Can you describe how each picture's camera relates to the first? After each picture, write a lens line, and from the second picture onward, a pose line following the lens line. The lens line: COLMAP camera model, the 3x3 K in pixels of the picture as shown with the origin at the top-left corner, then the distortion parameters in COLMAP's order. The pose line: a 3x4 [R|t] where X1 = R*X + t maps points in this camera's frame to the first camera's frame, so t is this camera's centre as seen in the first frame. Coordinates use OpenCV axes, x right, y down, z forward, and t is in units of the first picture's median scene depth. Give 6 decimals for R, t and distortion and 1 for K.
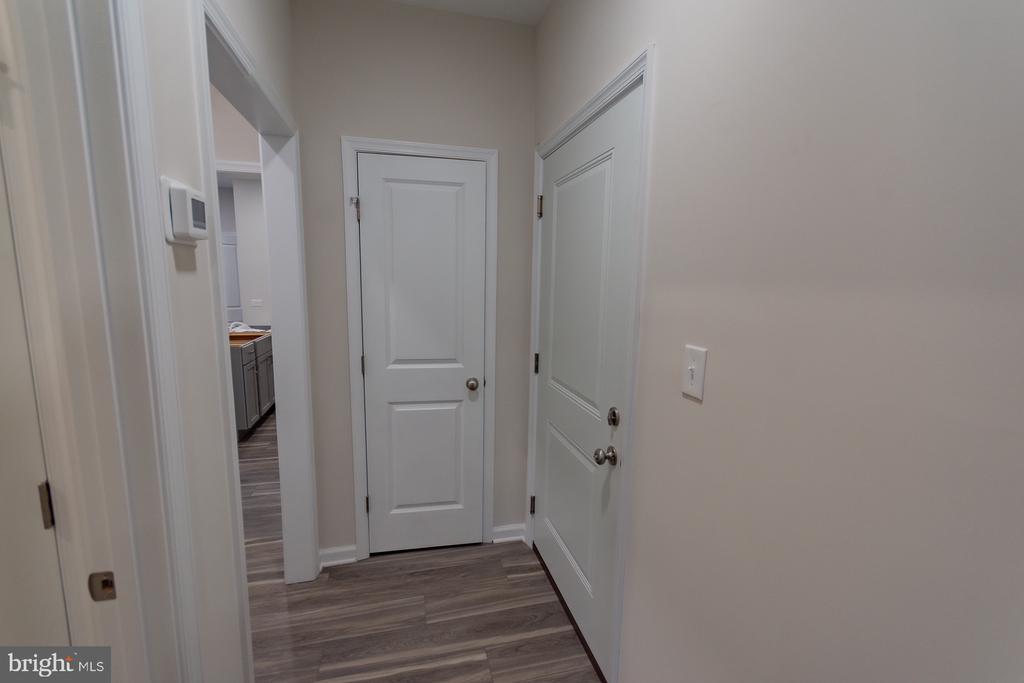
lens RADIAL K [[456.4, 0, 510.8], [0, 456.4, 344.7], [0, 0, 1]] dist [0.002530, 0.000159]
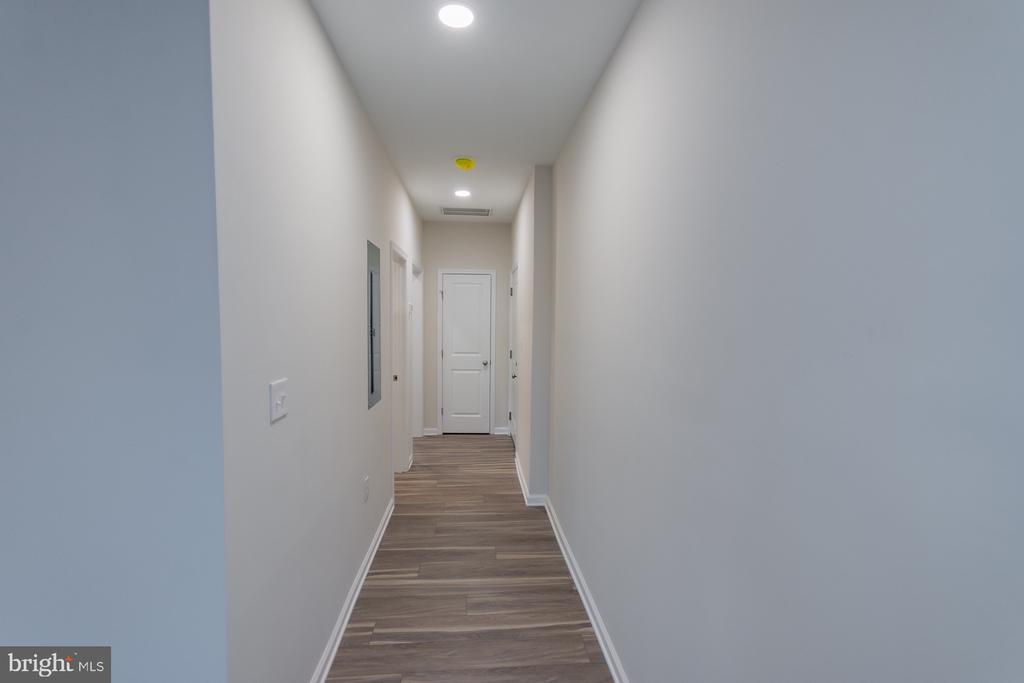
lens RADIAL K [[456.4, 0, 510.8], [0, 456.4, 344.7], [0, 0, 1]] dist [0.002530, 0.000159]
pose [[0.987423, 0.003793, -0.158053, 0.437662], [-0.017873, 0.995981, -0.087760, 0.200879], [0.157085, 0.089481, 0.983523, -1.392586]]
